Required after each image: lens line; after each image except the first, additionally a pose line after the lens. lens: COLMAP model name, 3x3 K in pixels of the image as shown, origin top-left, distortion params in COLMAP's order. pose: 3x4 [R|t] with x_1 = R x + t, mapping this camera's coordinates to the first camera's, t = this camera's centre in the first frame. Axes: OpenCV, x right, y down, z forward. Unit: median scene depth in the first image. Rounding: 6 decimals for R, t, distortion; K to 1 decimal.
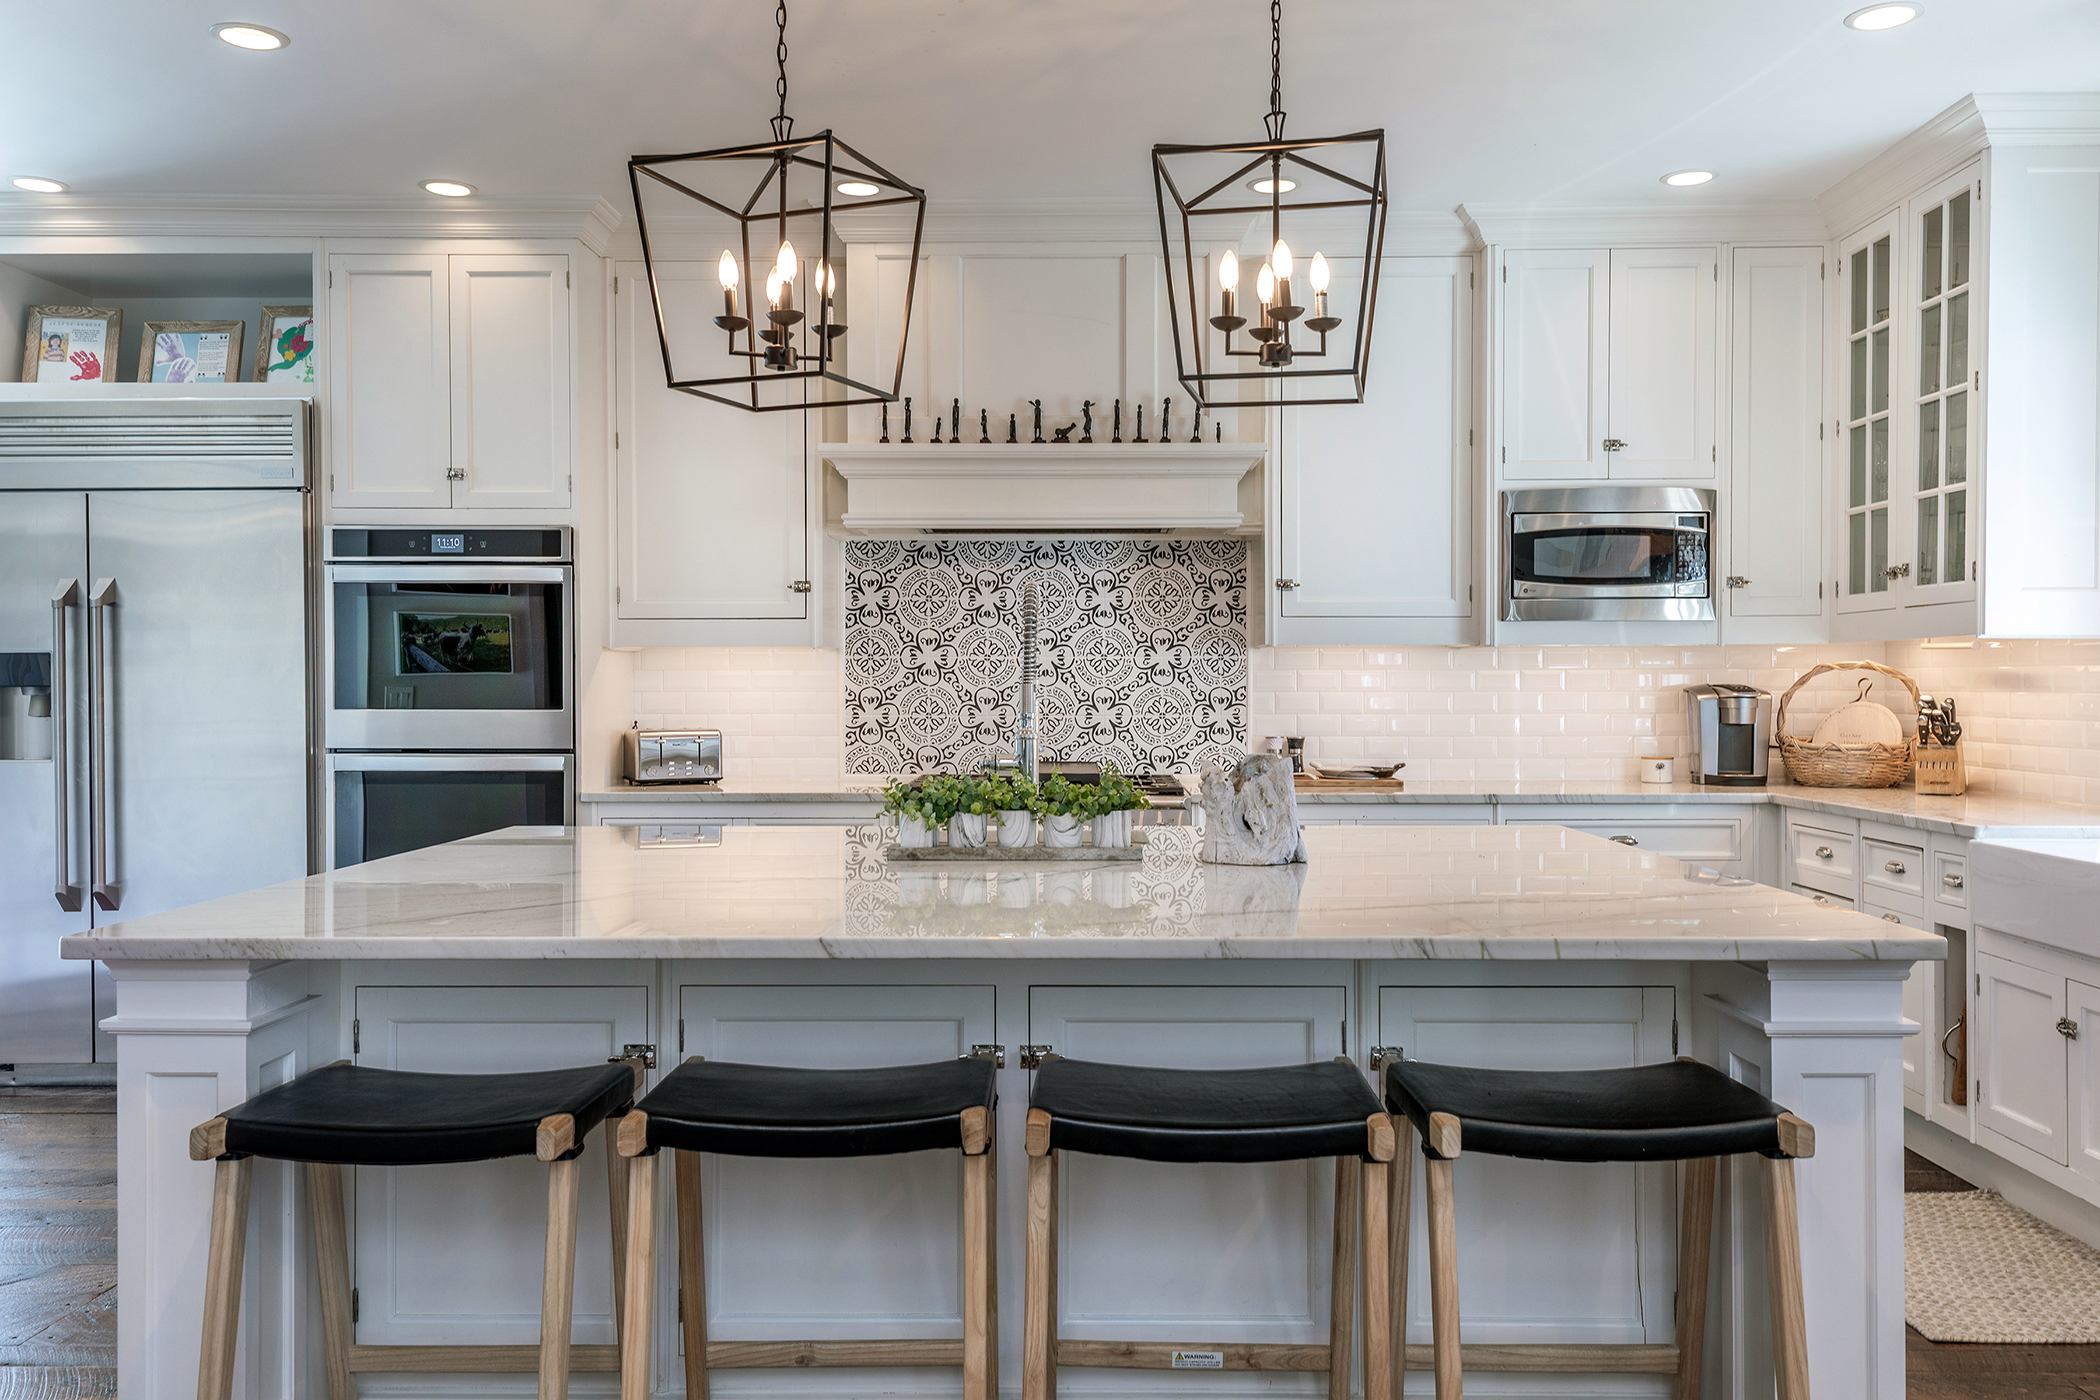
lens RADIAL K [[1612.3, 0, 1050.0], [0, 1612.3, 700.0], [0, 0, 1]] dist [0.078636, -0.087719]
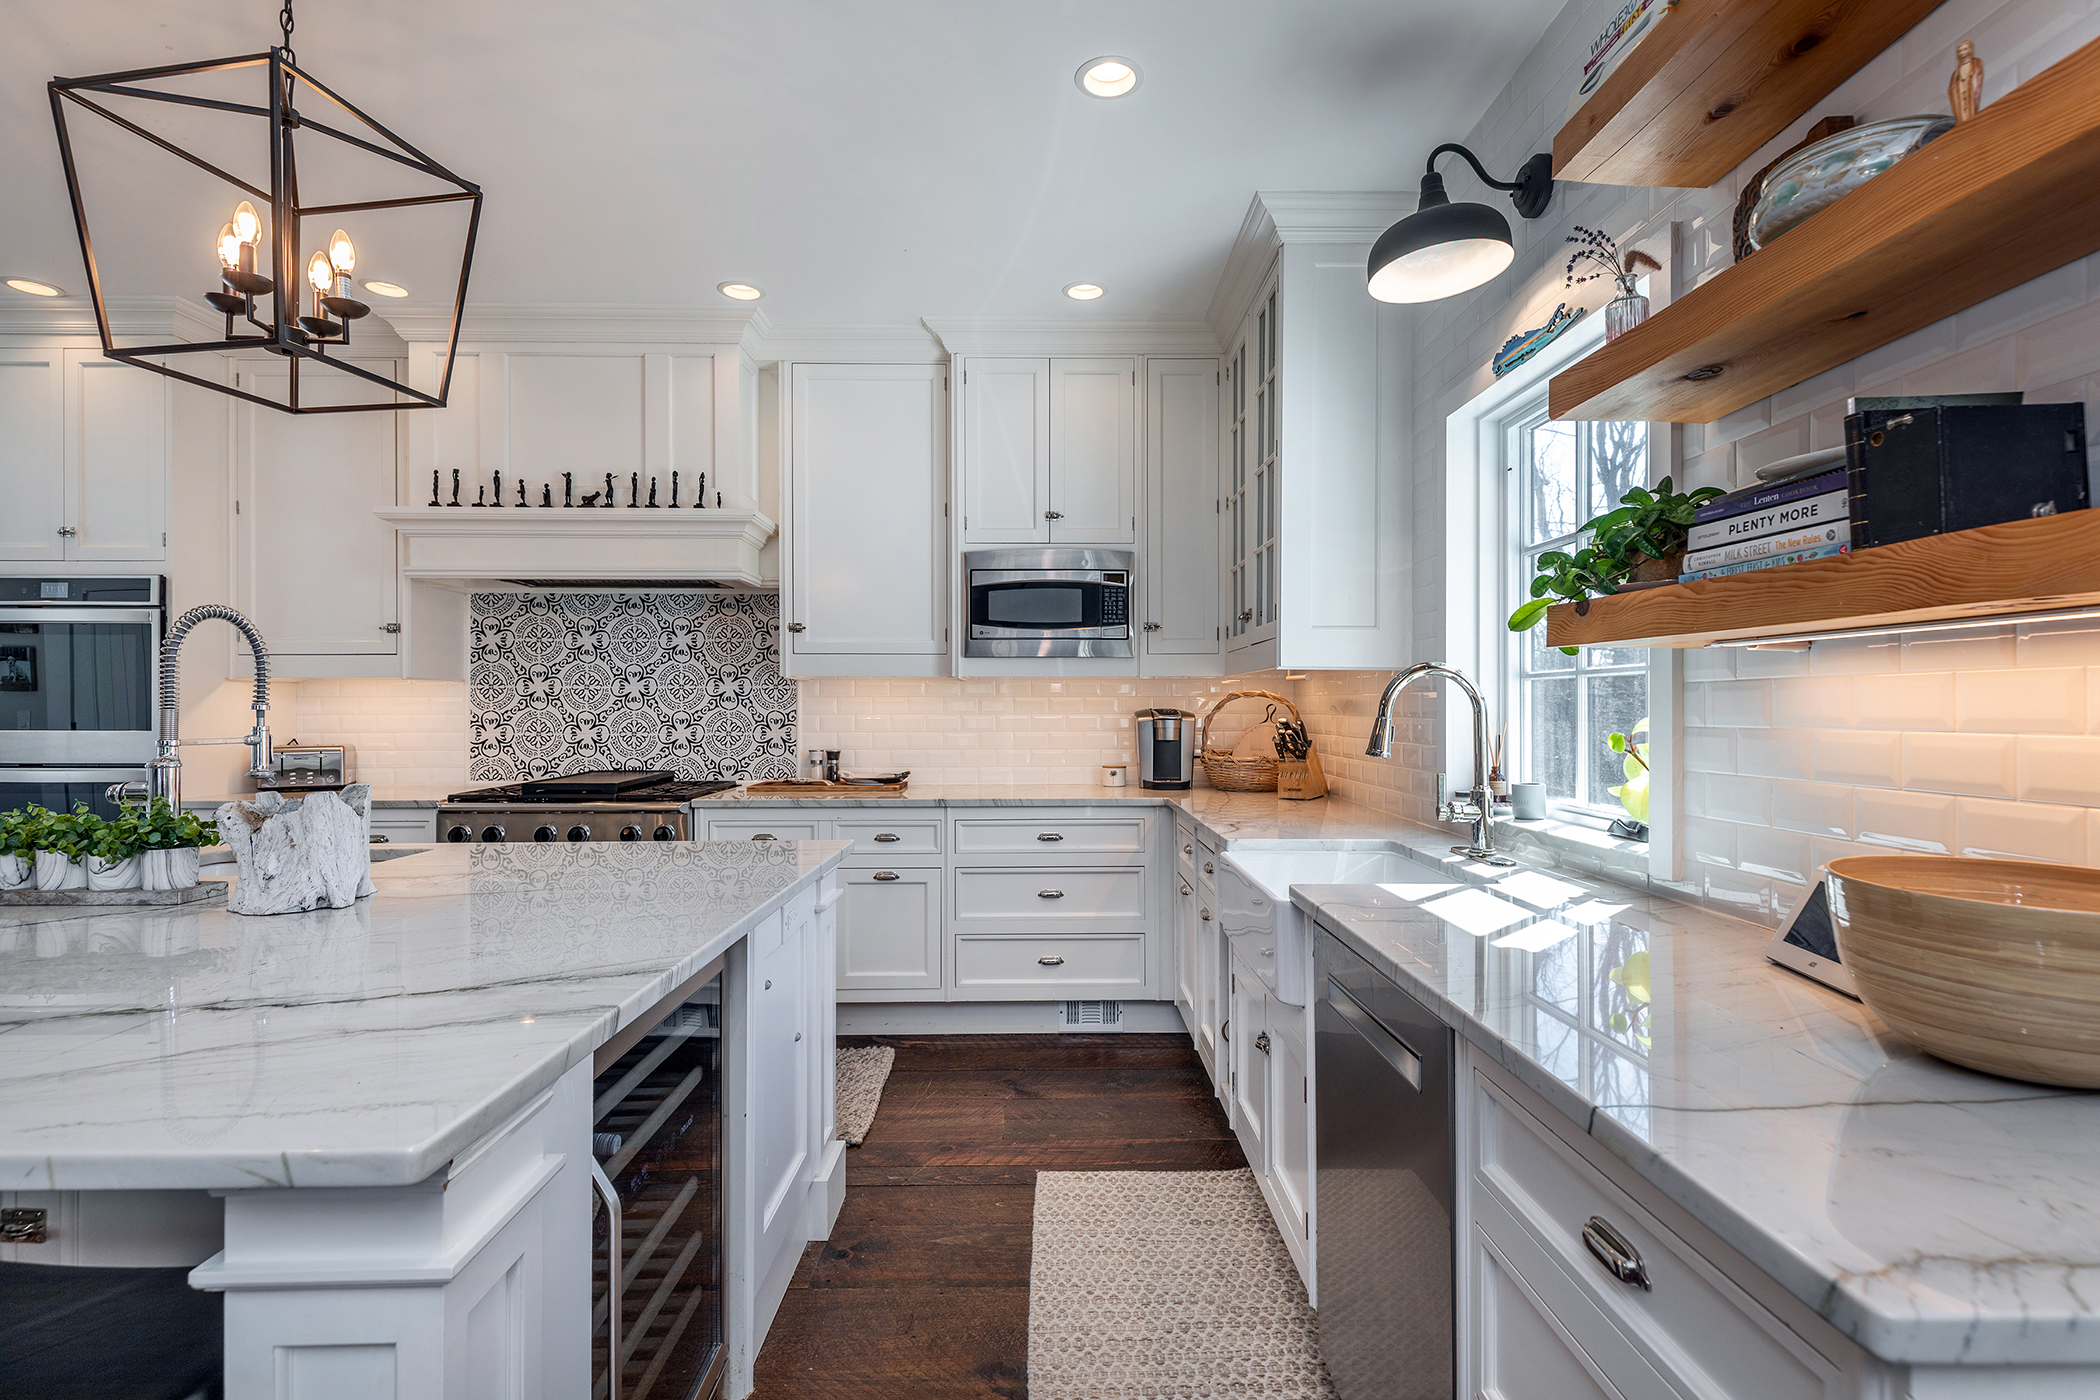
lens RADIAL K [[952.9, 0, 1046.3], [0, 952.9, 707.1], [0, 0, 1]] dist [0.020195, -0.001135]
pose [[0.999797, -0.000130, 0.020148, 0.322150], [0.000336, 0.999948, -0.010181, -0.003554], [-0.020146, 0.010185, 0.999745, 0.272231]]
